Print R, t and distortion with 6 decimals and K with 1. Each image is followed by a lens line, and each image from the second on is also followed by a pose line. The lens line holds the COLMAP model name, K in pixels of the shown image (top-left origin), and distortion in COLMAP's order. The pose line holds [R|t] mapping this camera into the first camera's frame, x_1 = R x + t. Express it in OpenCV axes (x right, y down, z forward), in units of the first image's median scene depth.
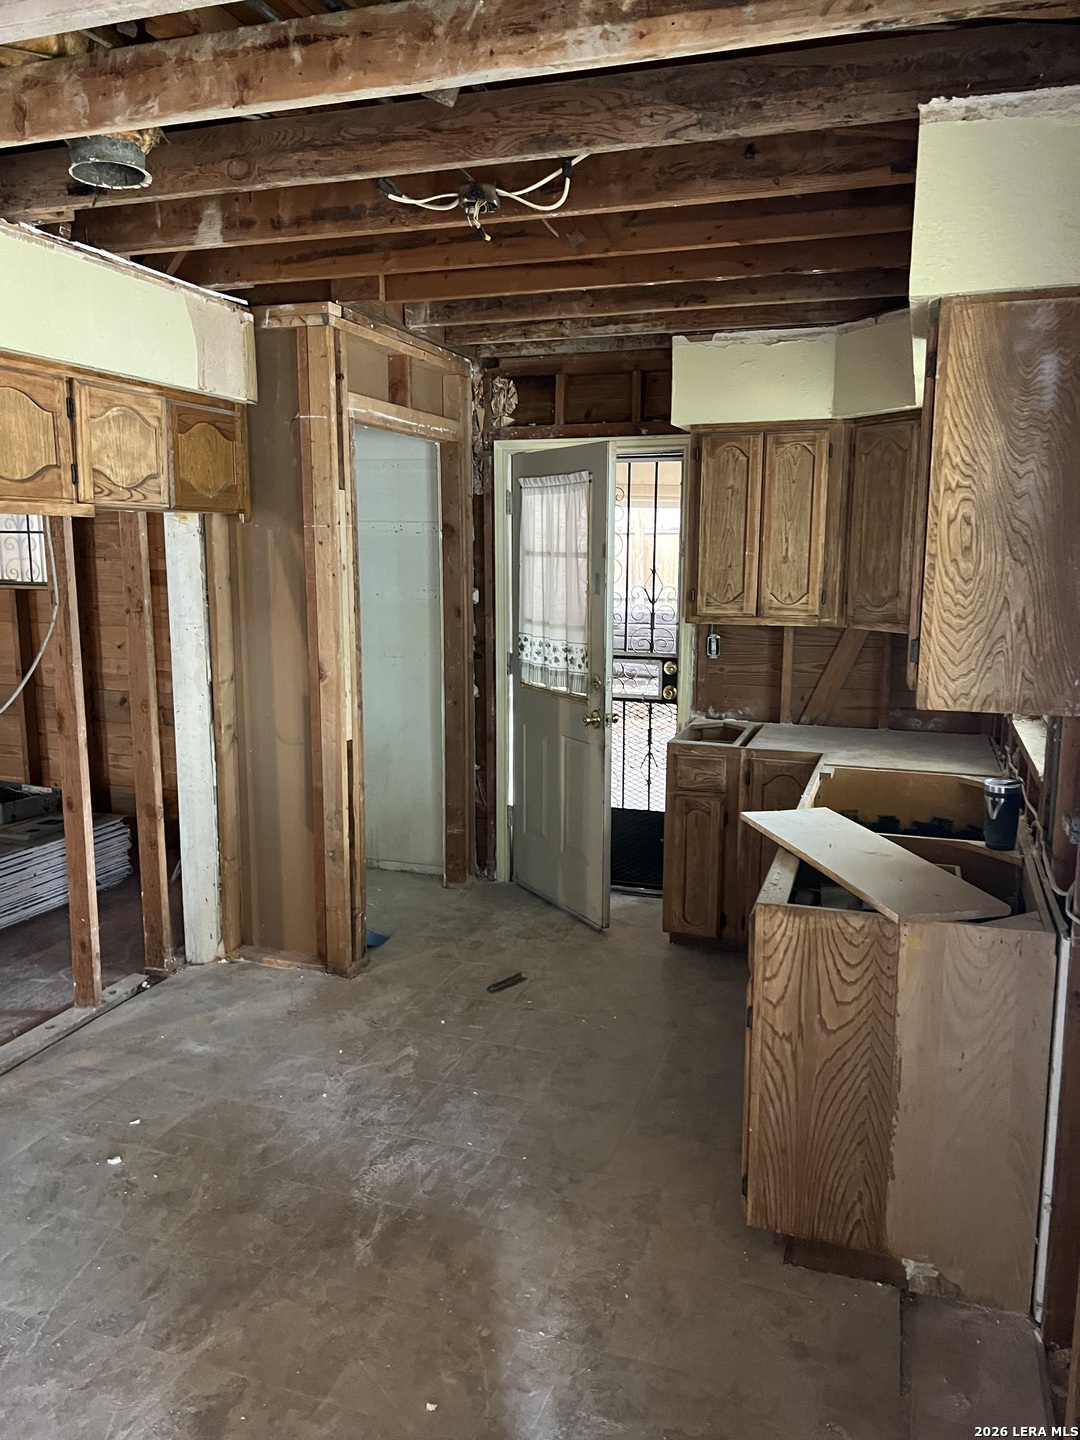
lens RADIAL K [[1085.9, 0, 542.4], [0, 1085.9, 726.1], [0, 0, 1]] dist [0.043693, -0.028337]
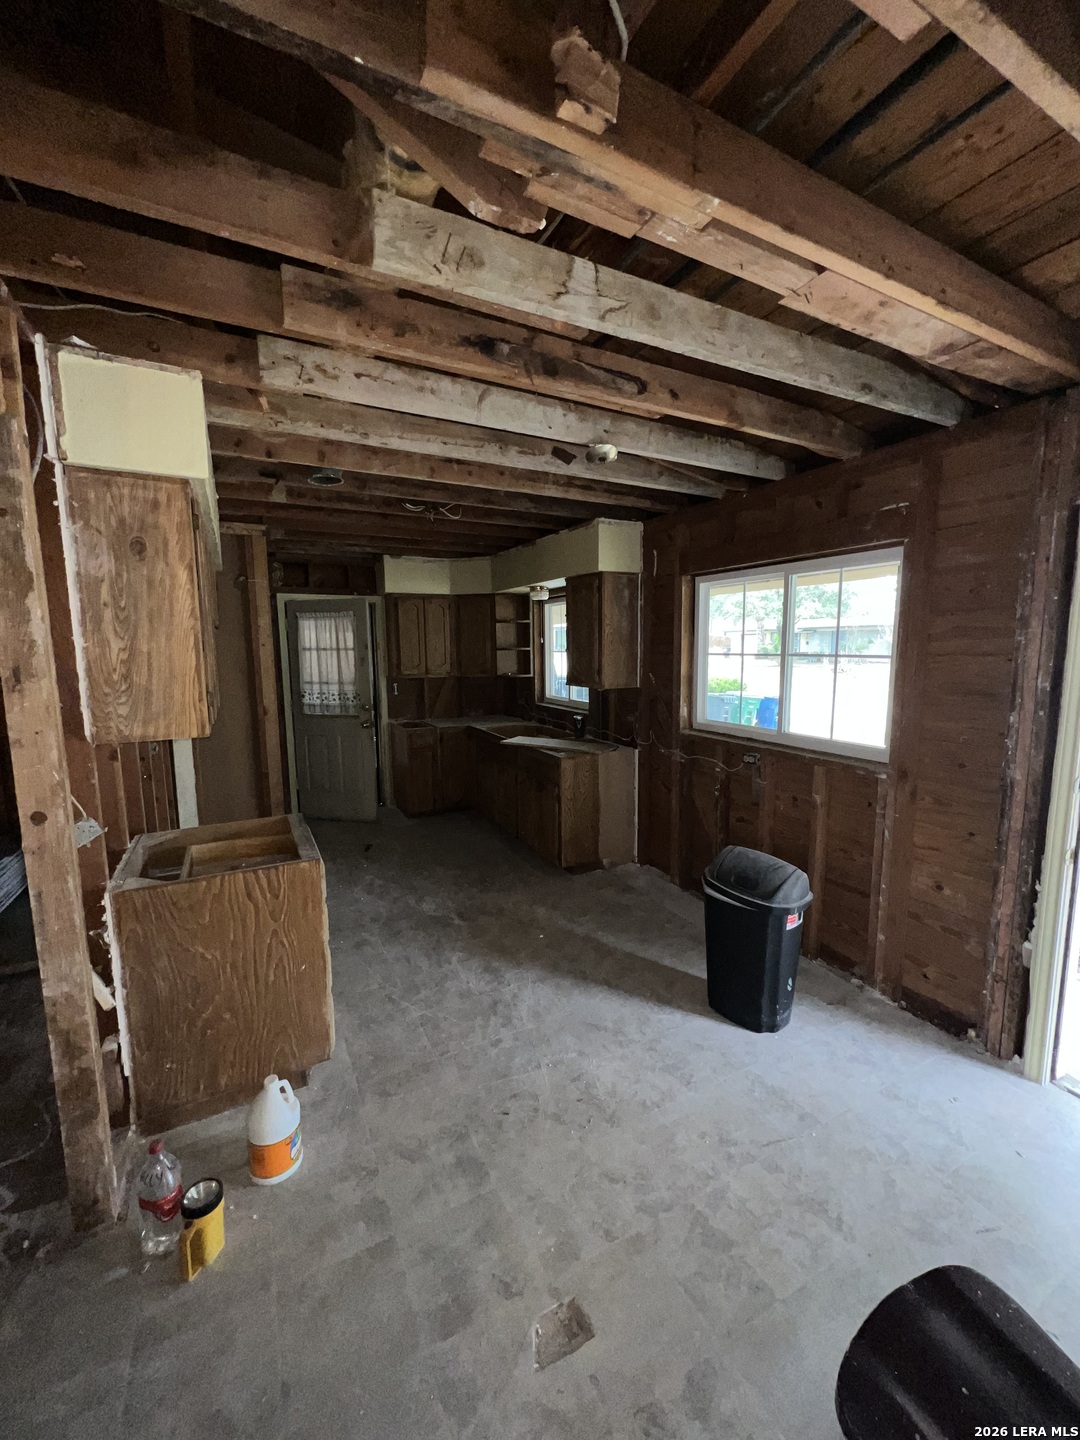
lens RADIAL K [[573.6, 0, 542.0], [0, 573.6, 717.4], [0, 0, 1]] dist [-0.002691, 0.000222]
pose [[0.689305, -0.099151, 0.717654, -0.578559], [0.131651, 0.991241, 0.010500, 0.015435], [-0.712409, 0.087242, 0.696320, -0.053957]]
